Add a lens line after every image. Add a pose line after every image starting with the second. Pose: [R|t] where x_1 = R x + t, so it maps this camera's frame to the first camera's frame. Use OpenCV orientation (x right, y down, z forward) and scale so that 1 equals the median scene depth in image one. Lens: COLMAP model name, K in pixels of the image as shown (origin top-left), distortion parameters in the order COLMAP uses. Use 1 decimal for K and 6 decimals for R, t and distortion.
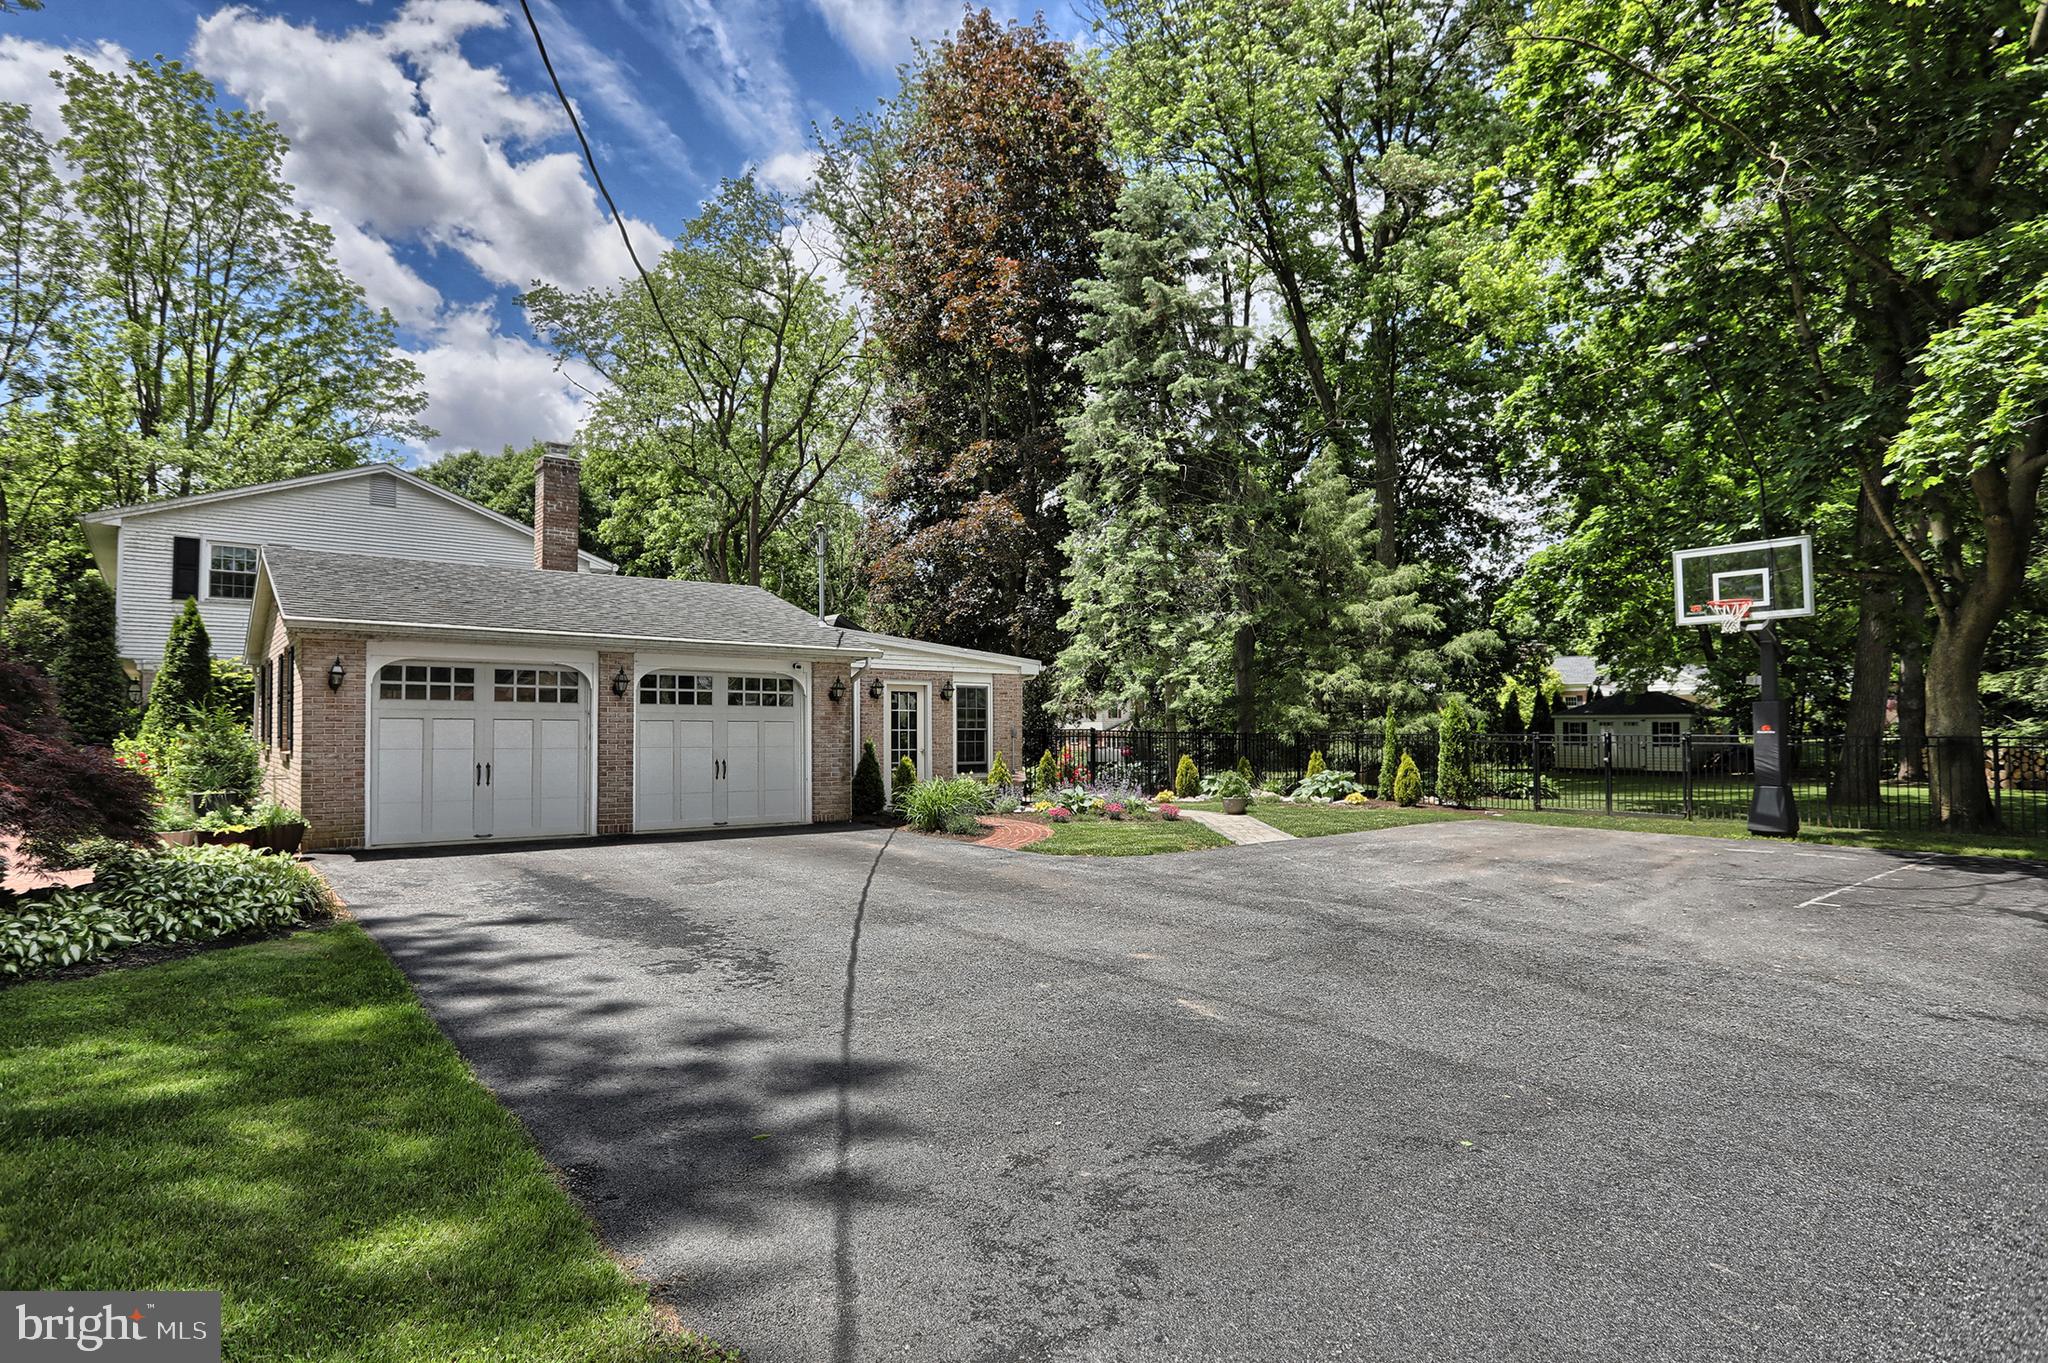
lens RADIAL K [[1090.6, 0, 1018.4], [0, 1090.6, 693.5], [0, 0, 1]] dist [-0.024201, 0.007722]
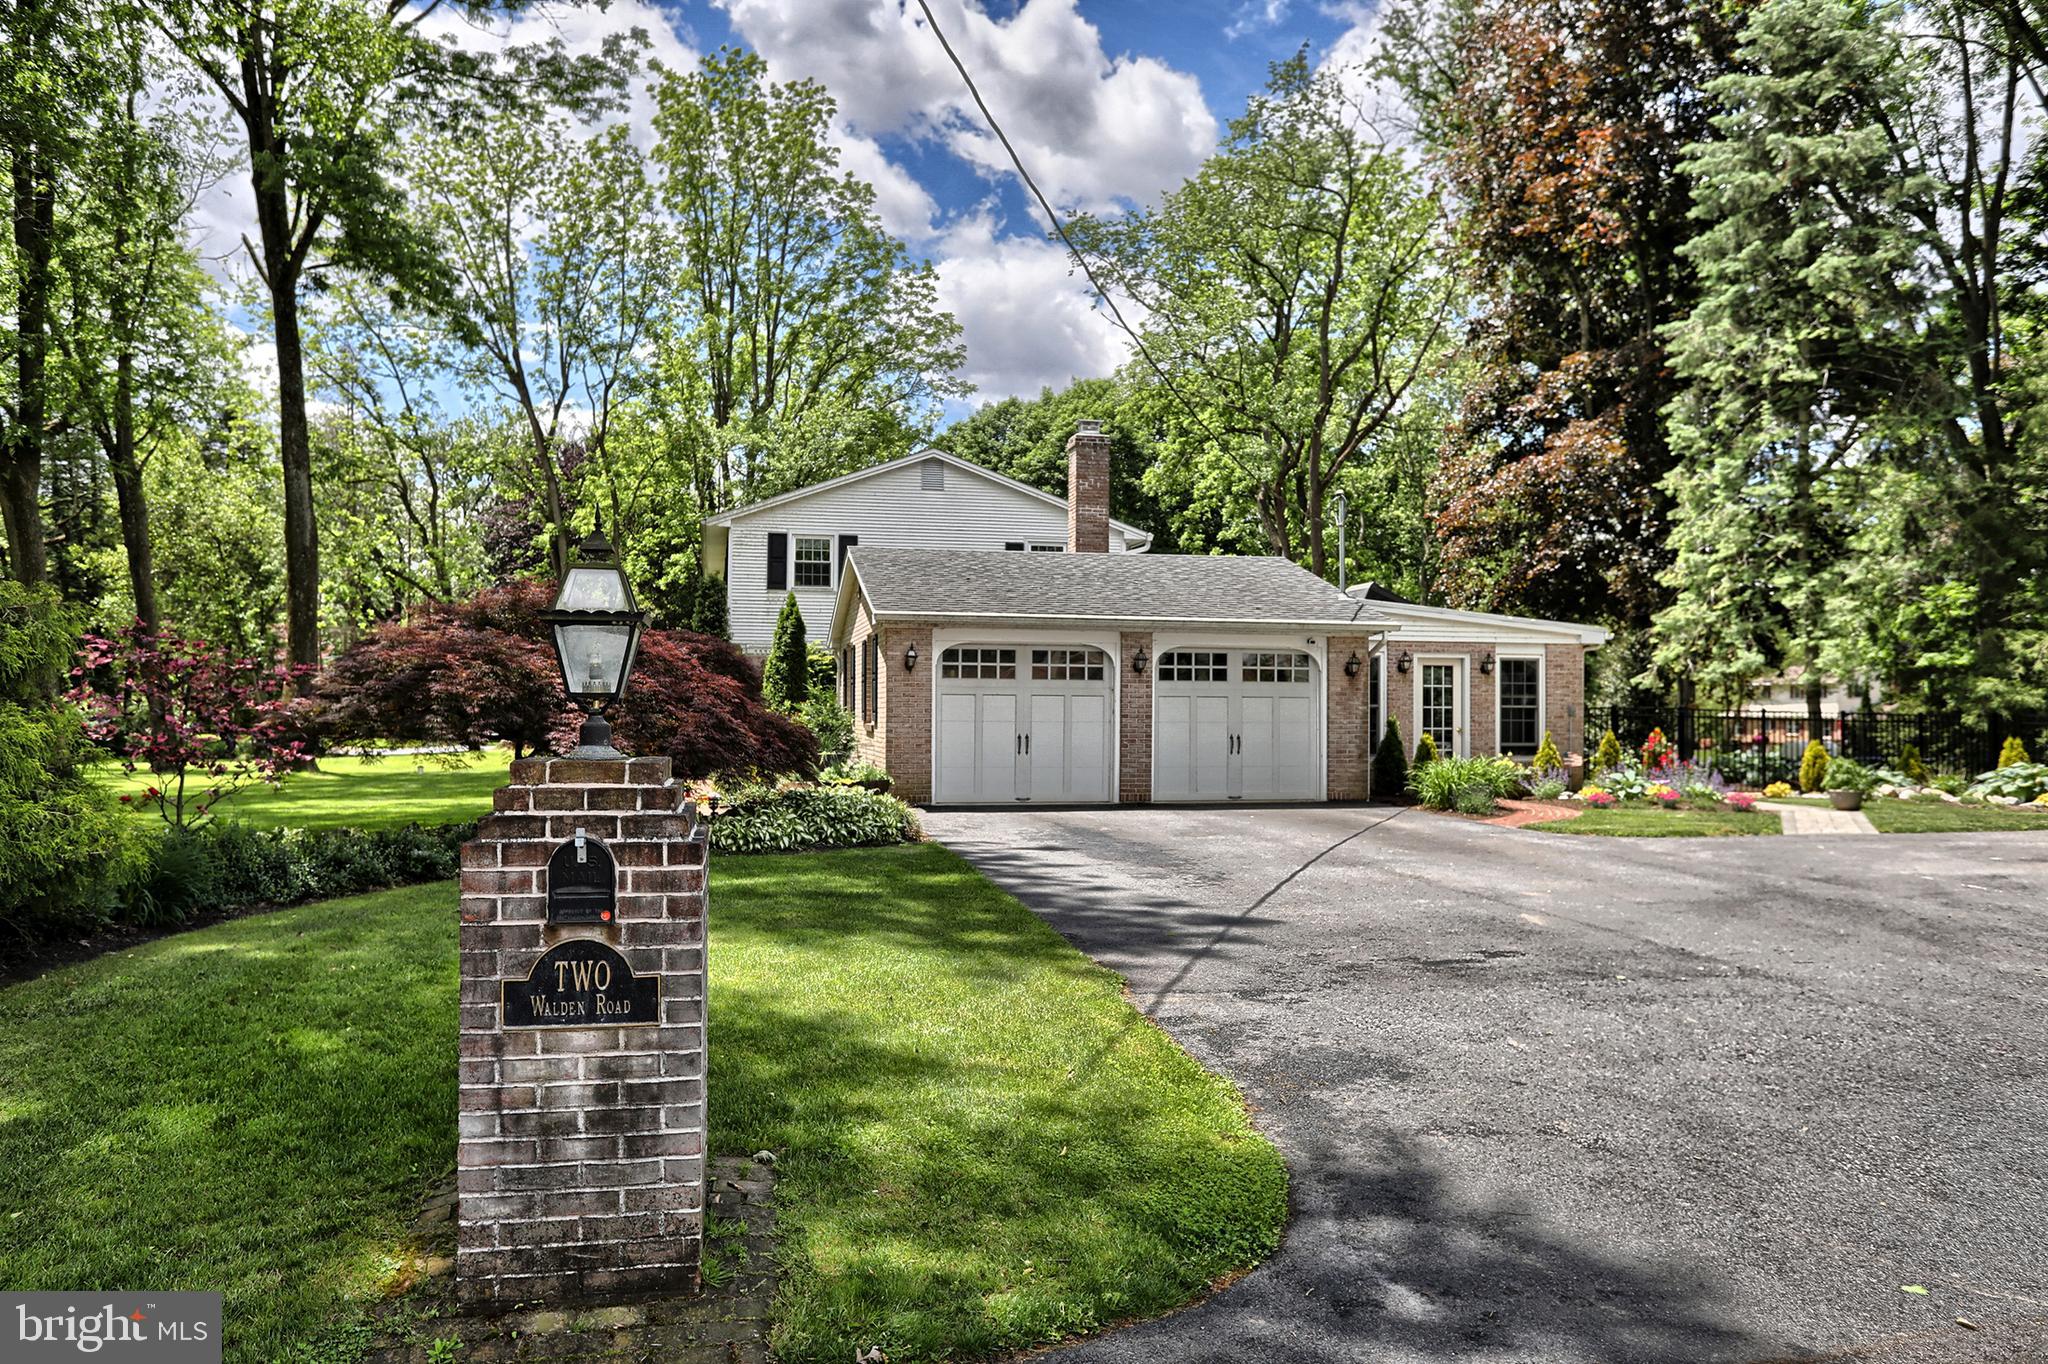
lens RADIAL K [[1463.4, 0, 1017.4], [0, 1463.4, 689.5], [0, 0, 1]] dist [-0.073116, 0.001503]
pose [[0.894275, -0.004695, -0.447492, 0.087263], [0.011330, 0.999862, 0.012150, -0.000312], [0.447374, -0.015936, 0.894205, -0.173738]]
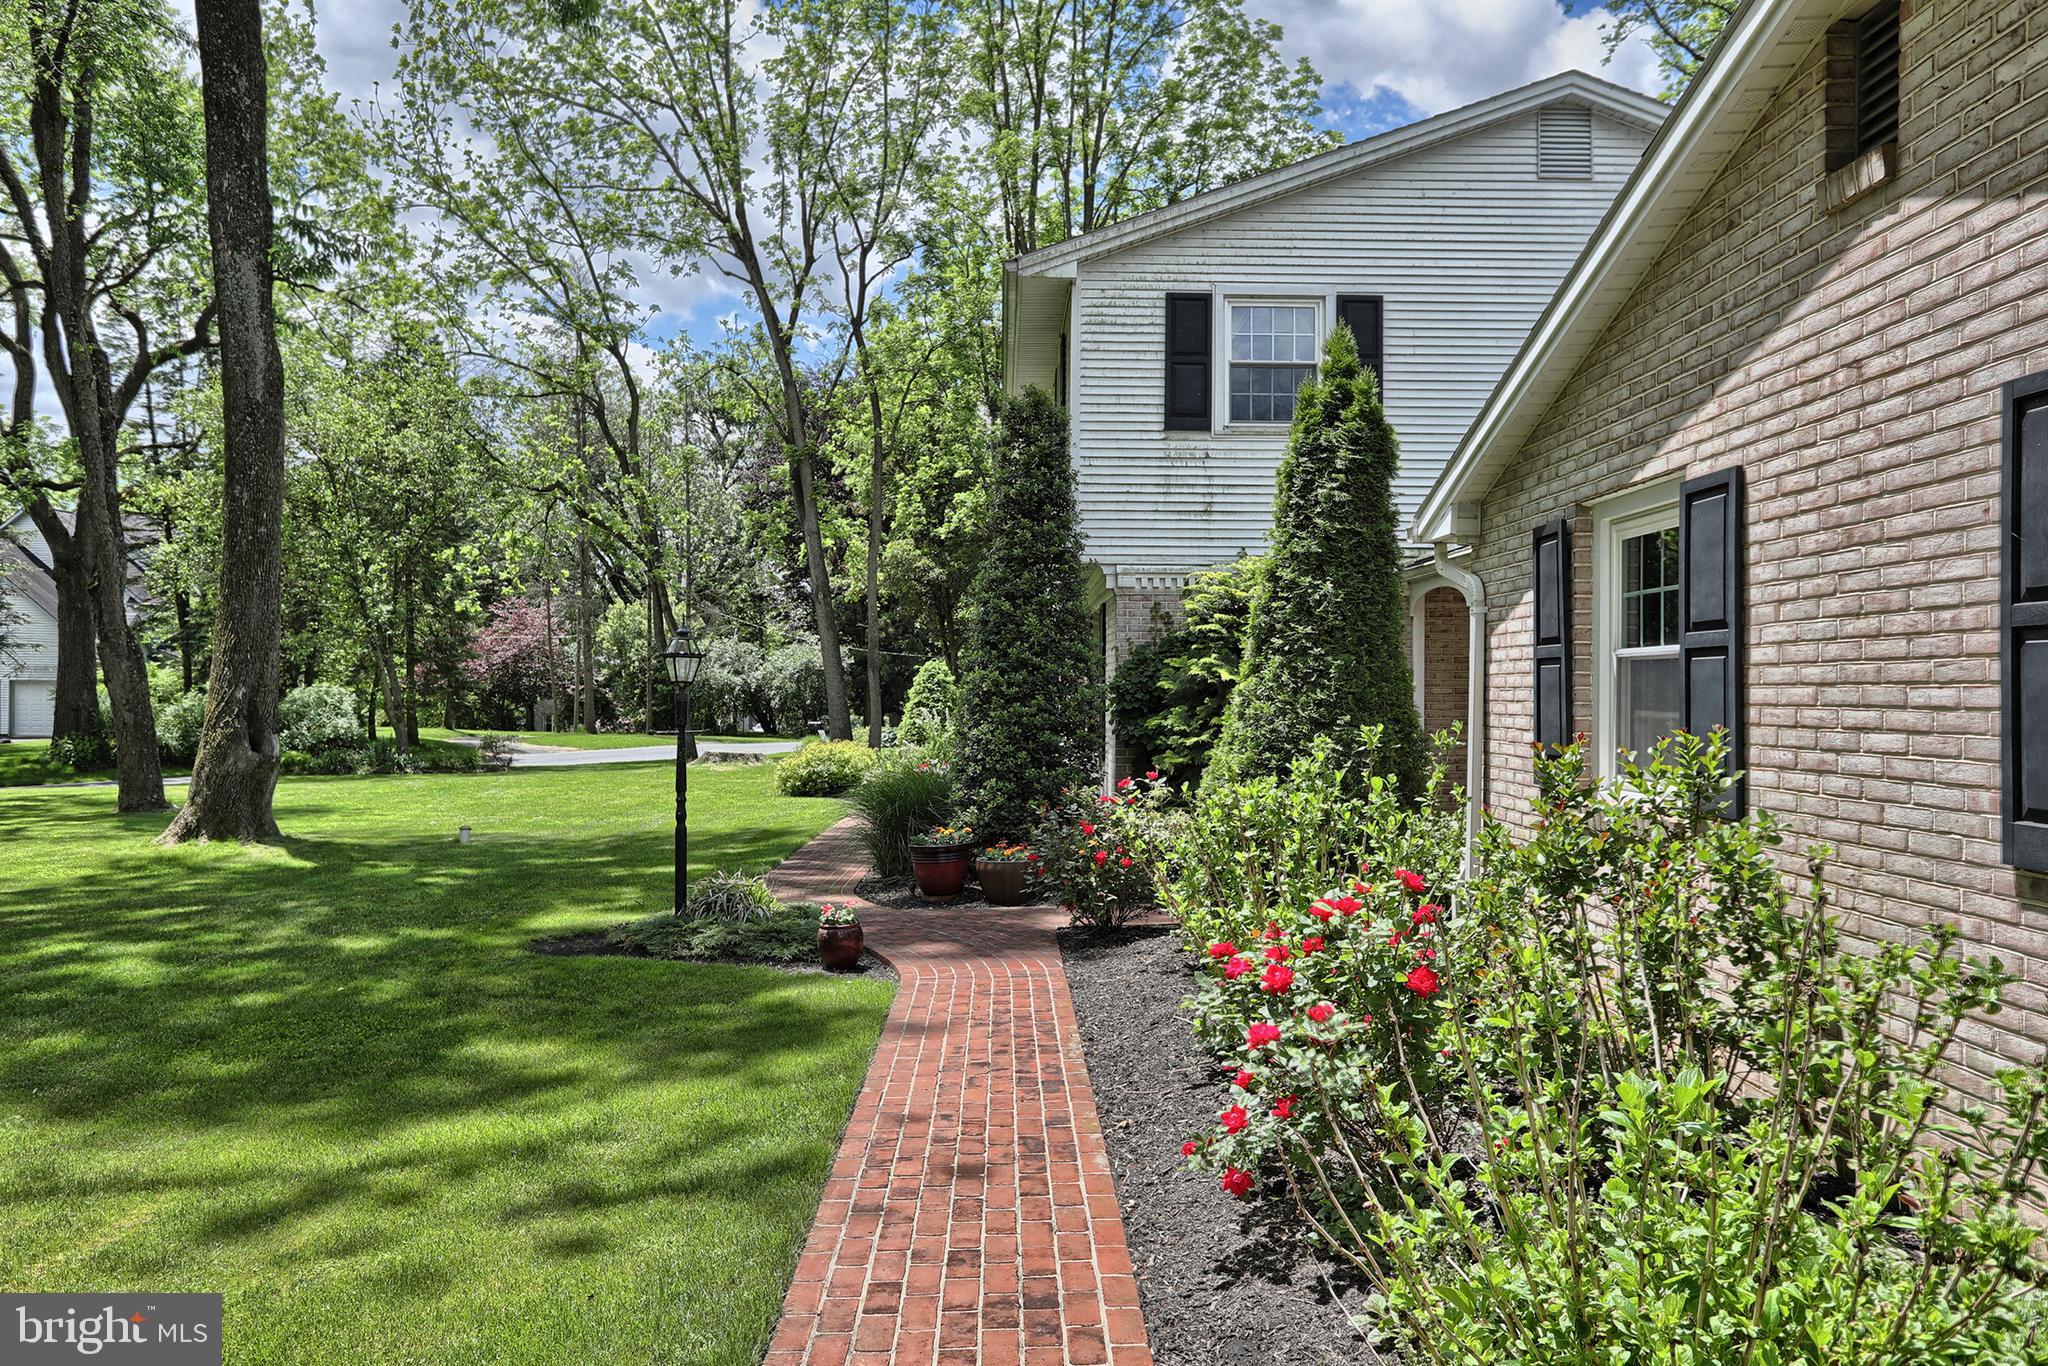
lens RADIAL K [[1463.4, 0, 1012.4], [0, 1463.4, 689.0], [0, 0, 1]] dist [-0.073116, 0.001503]
pose [[0.788132, -0.001306, -0.615505, -0.353177], [0.018280, 0.999606, 0.021285, 0.005265], [0.615234, -0.028027, 0.787846, 0.364647]]
